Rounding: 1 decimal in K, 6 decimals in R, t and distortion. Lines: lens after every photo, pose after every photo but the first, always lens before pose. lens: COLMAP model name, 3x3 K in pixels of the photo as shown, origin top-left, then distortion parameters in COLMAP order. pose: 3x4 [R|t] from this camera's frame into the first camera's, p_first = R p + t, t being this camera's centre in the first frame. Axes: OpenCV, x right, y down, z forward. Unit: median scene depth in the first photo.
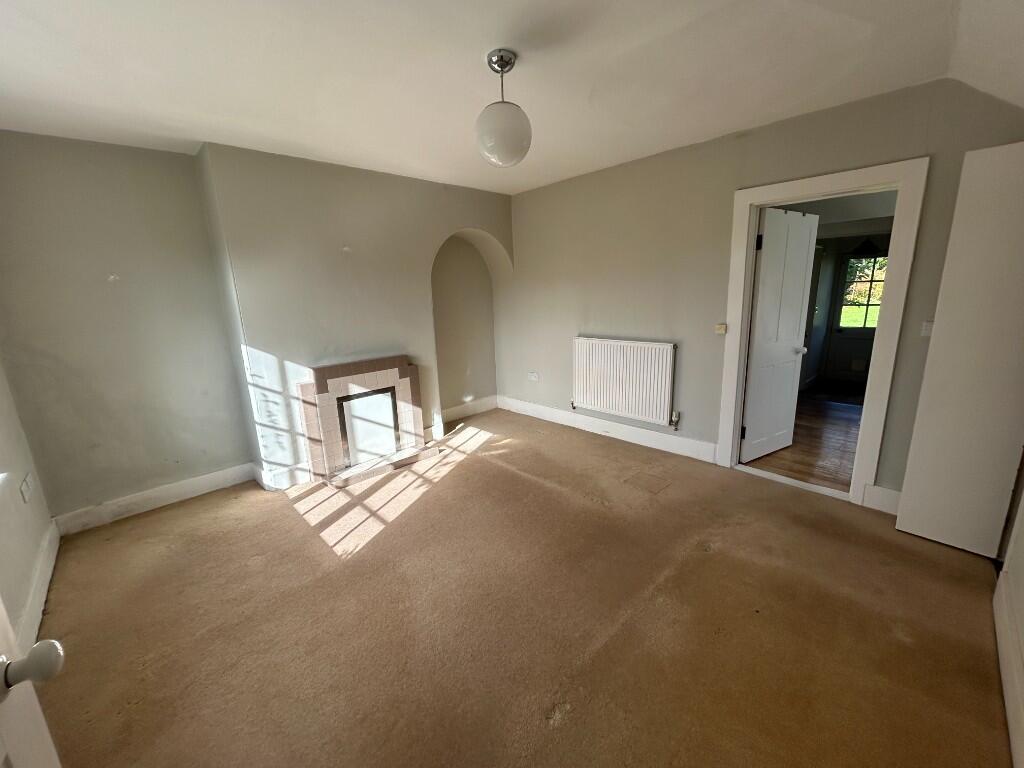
lens RADIAL K [[409.7, 0, 511.0], [0, 409.7, 383.3], [0, 0, 1]] dist [-0.001980, 0.000459]
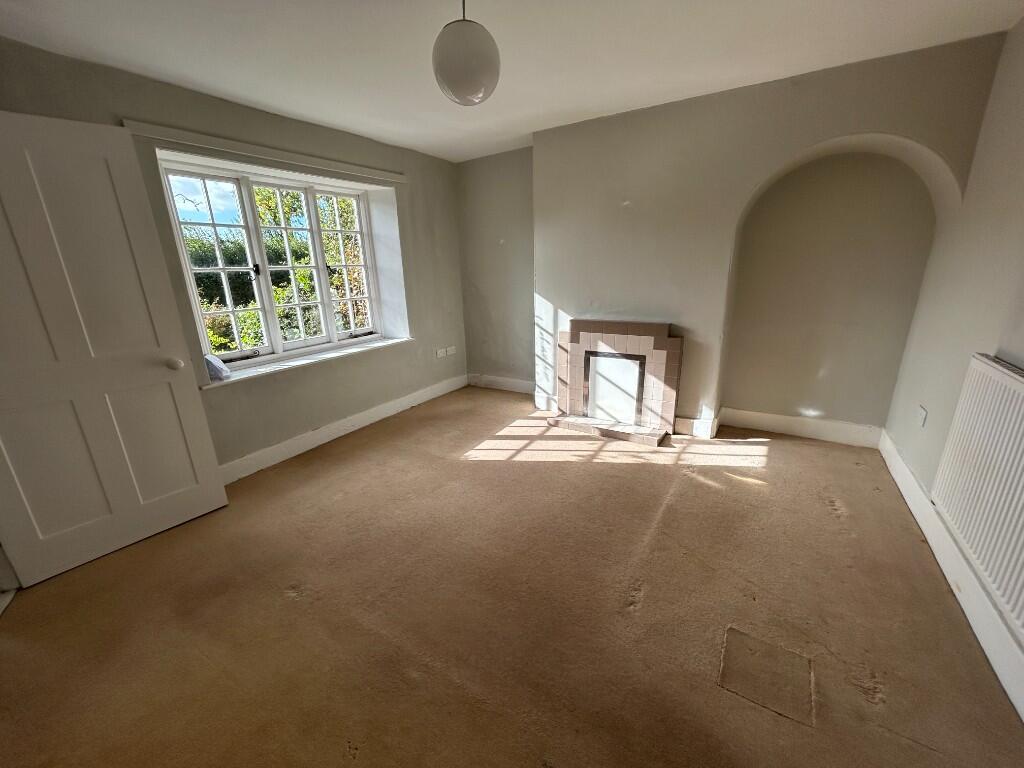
lens RADIAL K [[409.7, 0, 509.7], [0, 409.7, 384.9], [0, 0, 1]] dist [-0.001980, 0.000459]
pose [[0.242248, 0.303796, -0.921425, 0.534732], [-0.191997, 0.945942, 0.261402, -0.120140], [0.951027, 0.113587, 0.287480, 0.500865]]
